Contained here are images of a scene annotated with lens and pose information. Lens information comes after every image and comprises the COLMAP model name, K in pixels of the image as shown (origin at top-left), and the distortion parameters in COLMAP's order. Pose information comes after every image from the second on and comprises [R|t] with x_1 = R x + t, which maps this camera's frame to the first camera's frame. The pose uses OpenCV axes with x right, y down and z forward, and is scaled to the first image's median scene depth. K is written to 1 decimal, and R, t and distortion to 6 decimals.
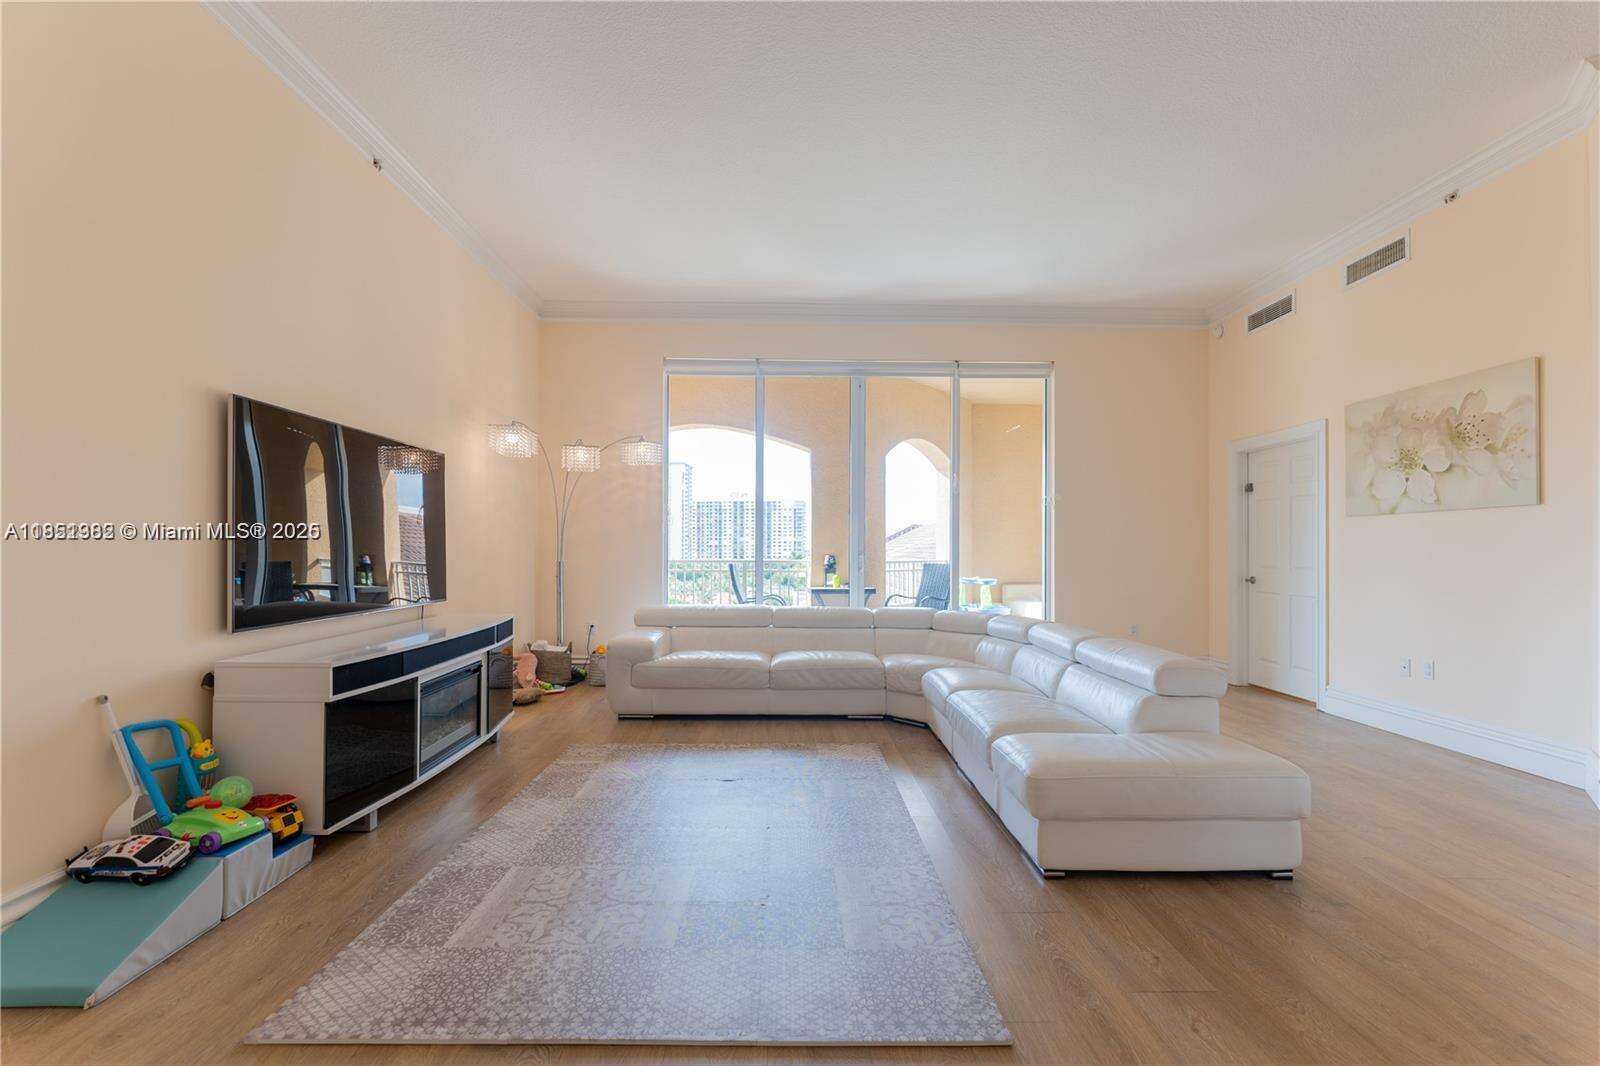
lens RADIAL K [[655.0, 0, 791.1], [0, 655.0, 536.5], [0, 0, 1]] dist [0.000157, 0.000161]
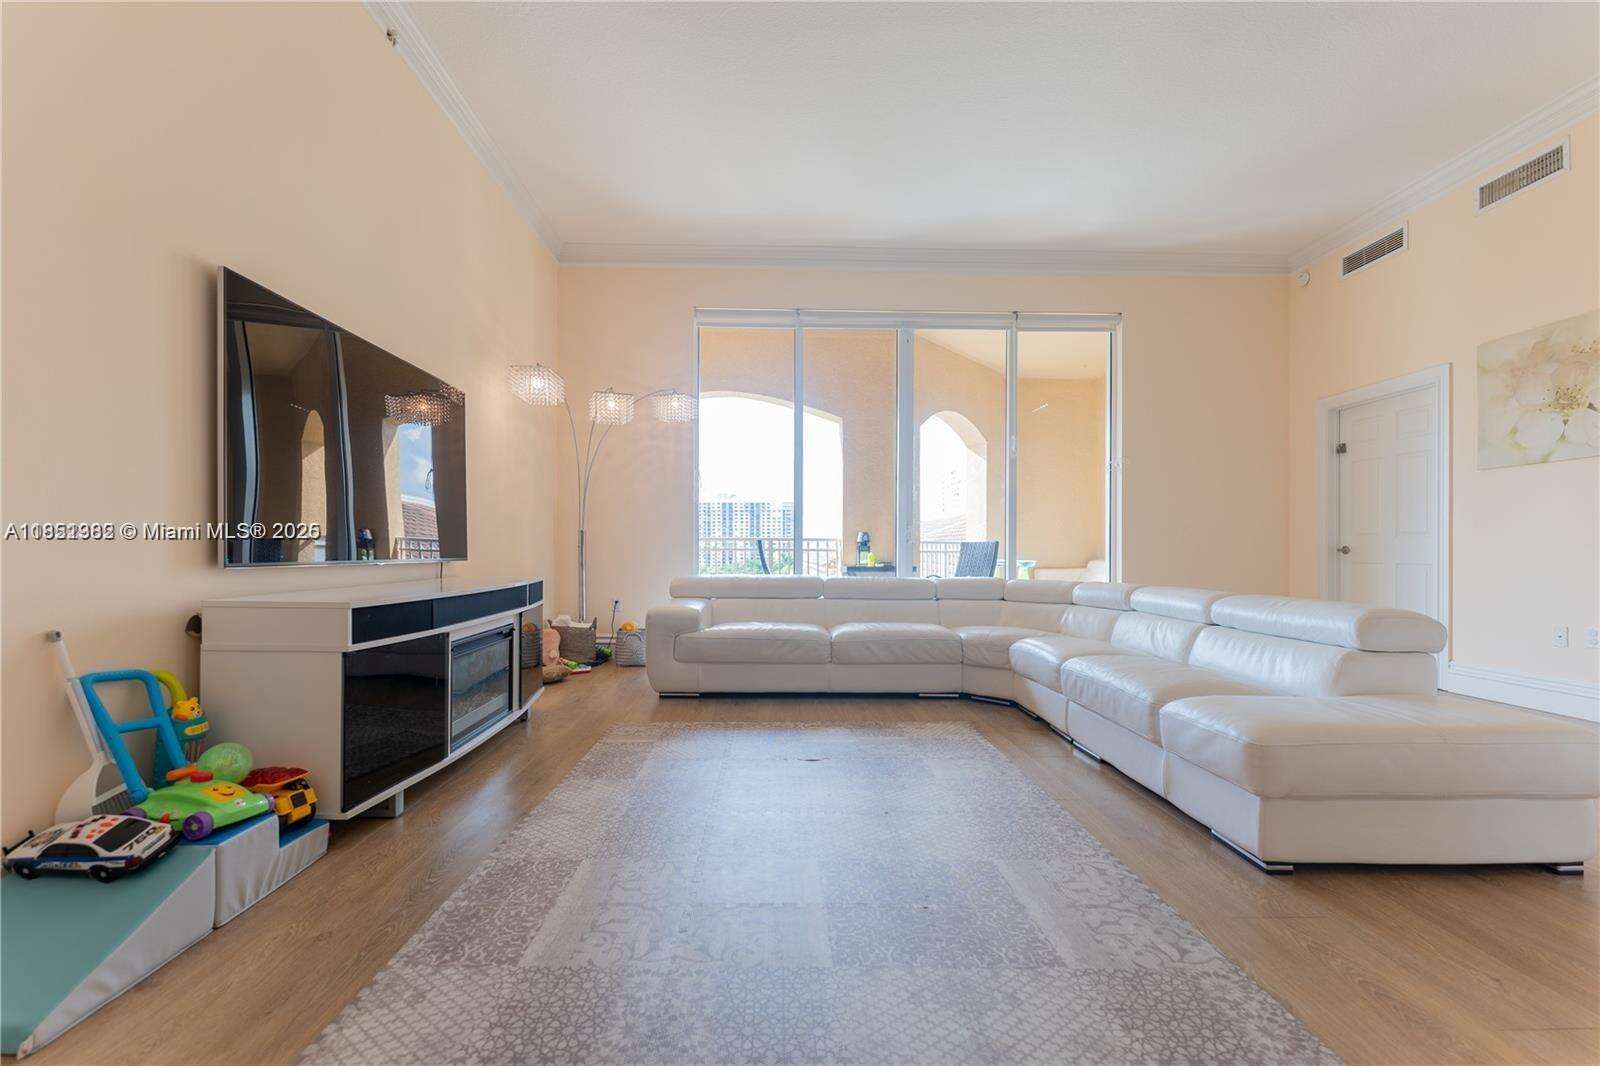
lens RADIAL K [[656.8, 0, 780.5], [0, 656.8, 542.2], [0, 0, 1]] dist [-0.000139, 0.000176]
pose [[0.999999, -0.000030, 0.001680, -0.151340], [0.000021, 0.999984, 0.005641, 0.094909], [-0.001680, -0.005641, 0.999983, 0.170543]]
